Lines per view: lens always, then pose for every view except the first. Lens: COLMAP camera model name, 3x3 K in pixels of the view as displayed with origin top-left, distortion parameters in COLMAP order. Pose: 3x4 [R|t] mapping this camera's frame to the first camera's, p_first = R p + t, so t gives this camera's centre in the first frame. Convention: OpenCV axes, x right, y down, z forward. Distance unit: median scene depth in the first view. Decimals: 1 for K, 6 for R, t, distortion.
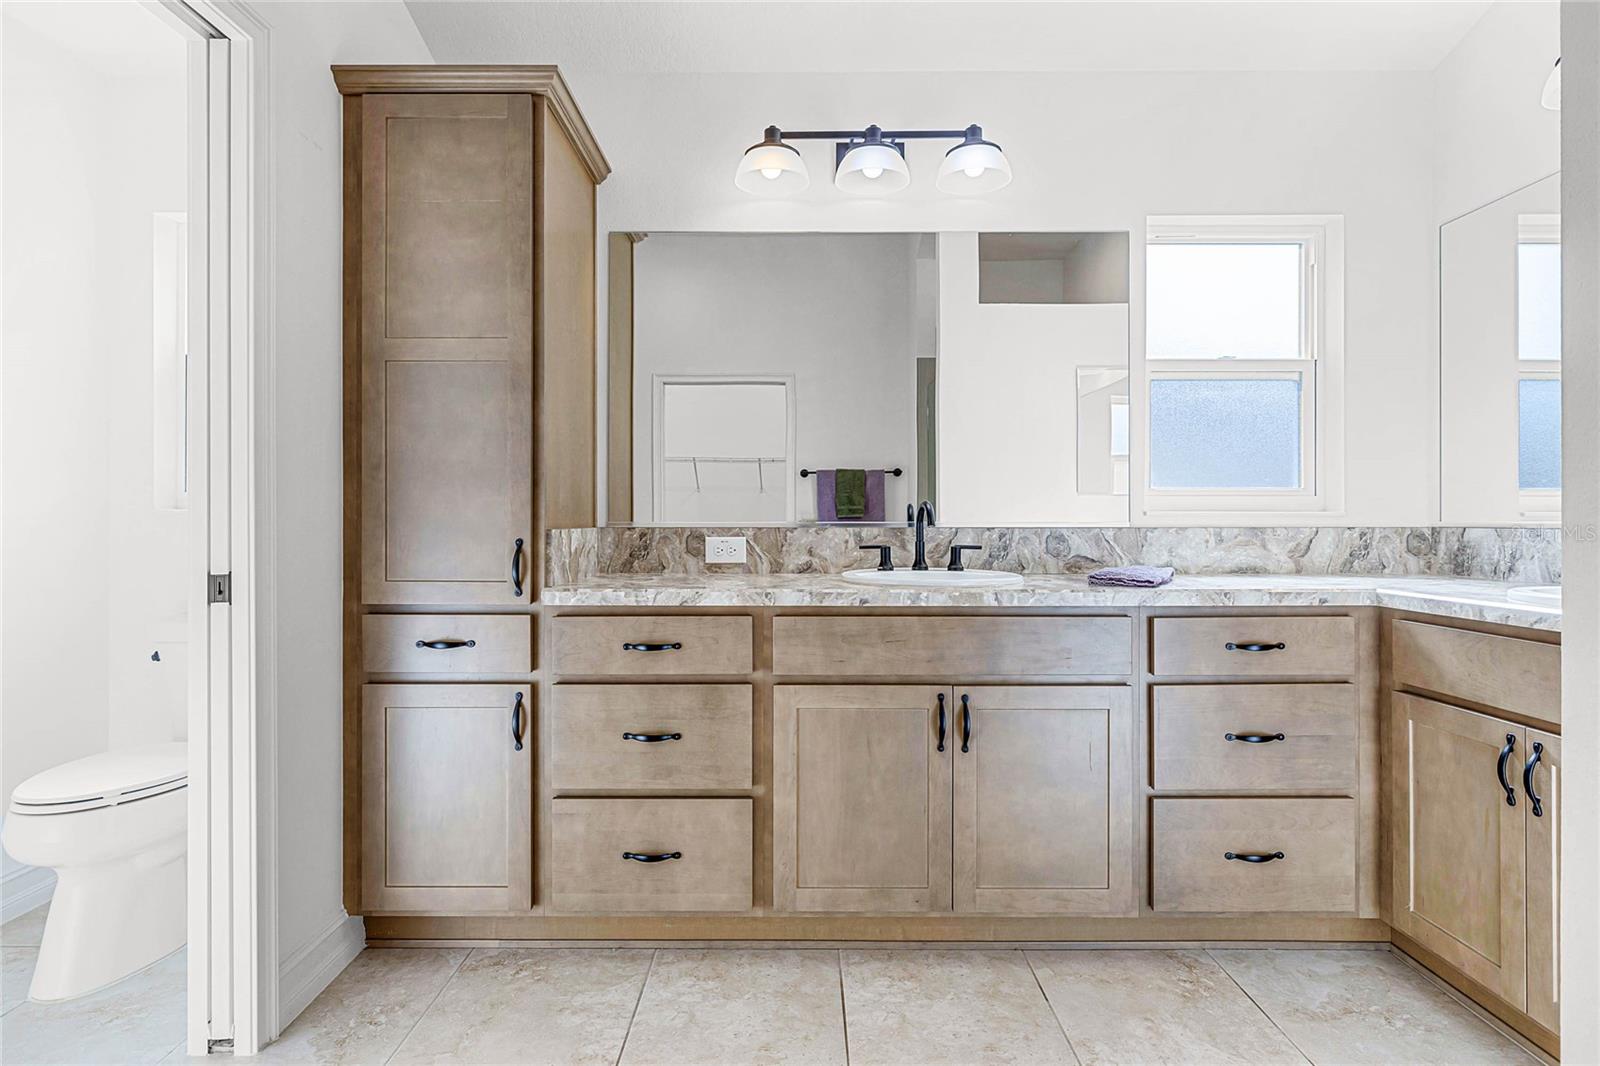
lens RADIAL K [[801.3, 0, 803.2], [0, 801.3, 522.1], [0, 0, 1]] dist [-0.001134, 0.000358]
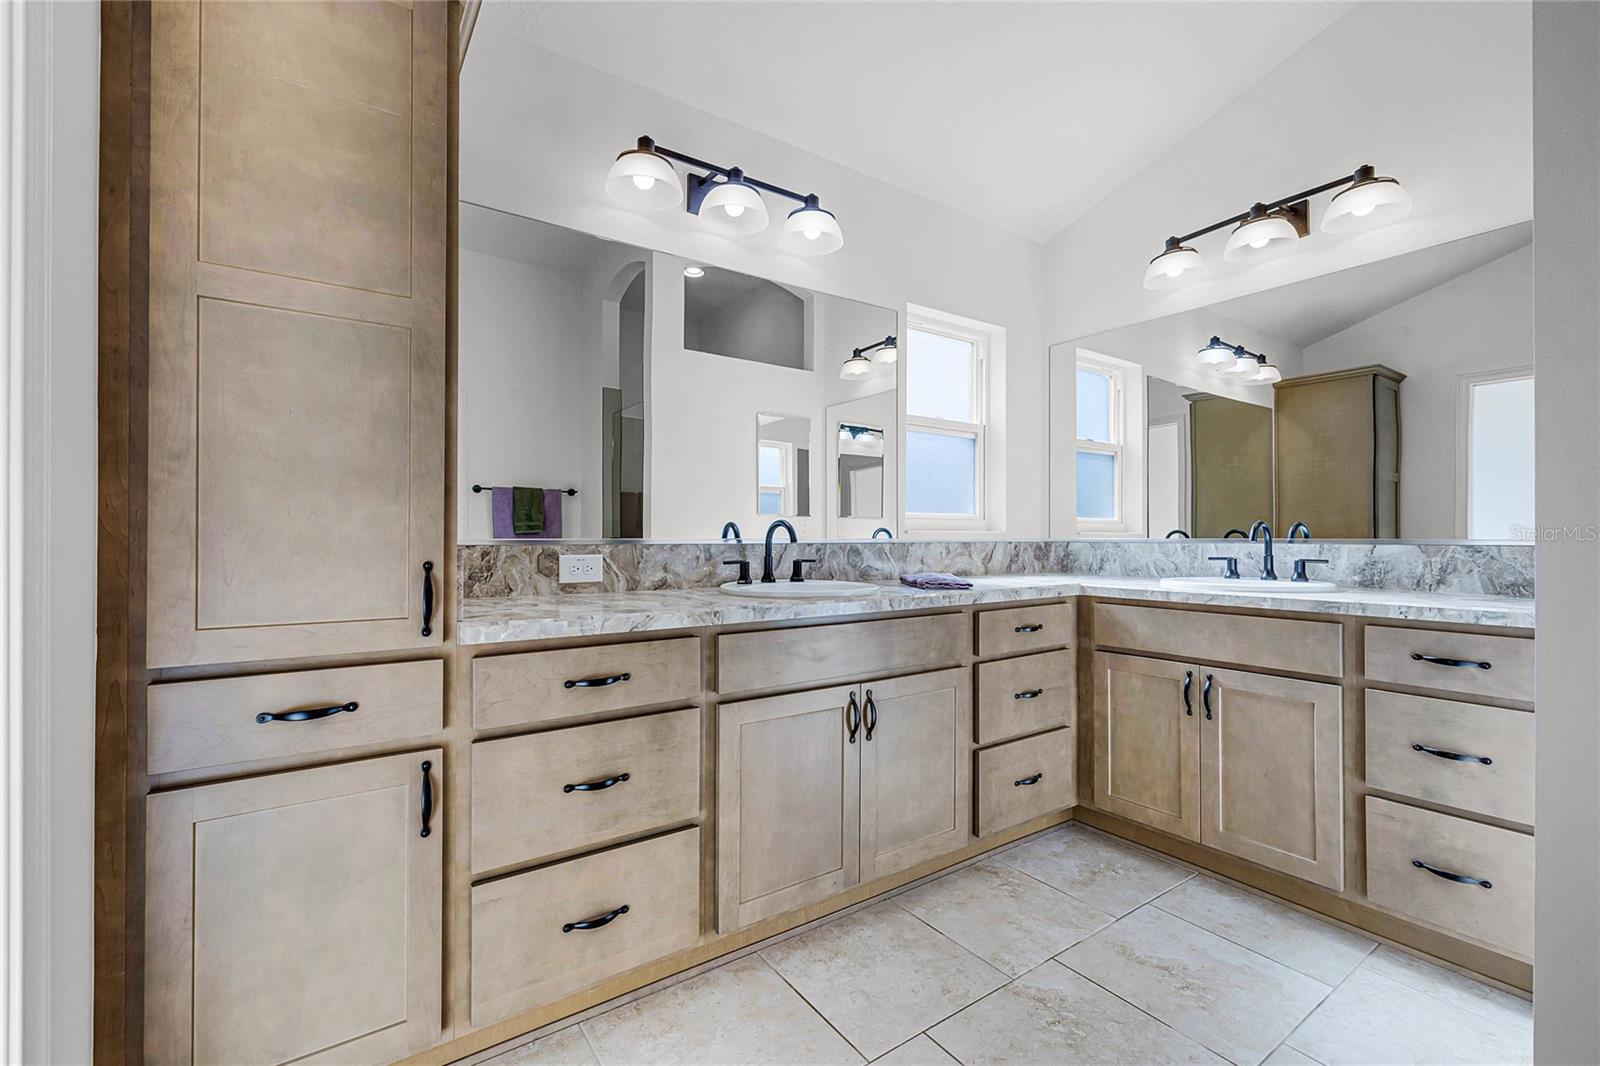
lens RADIAL K [[668.1, 0, 793.5], [0, 668.1, 535.2], [0, 0, 1]] dist [0.000320, 0.000262]
pose [[0.828296, 0.001878, 0.560287, -0.420361], [0.000098, 0.999994, -0.003498, -0.002130], [-0.560290, 0.002952, 0.828291, 0.268293]]
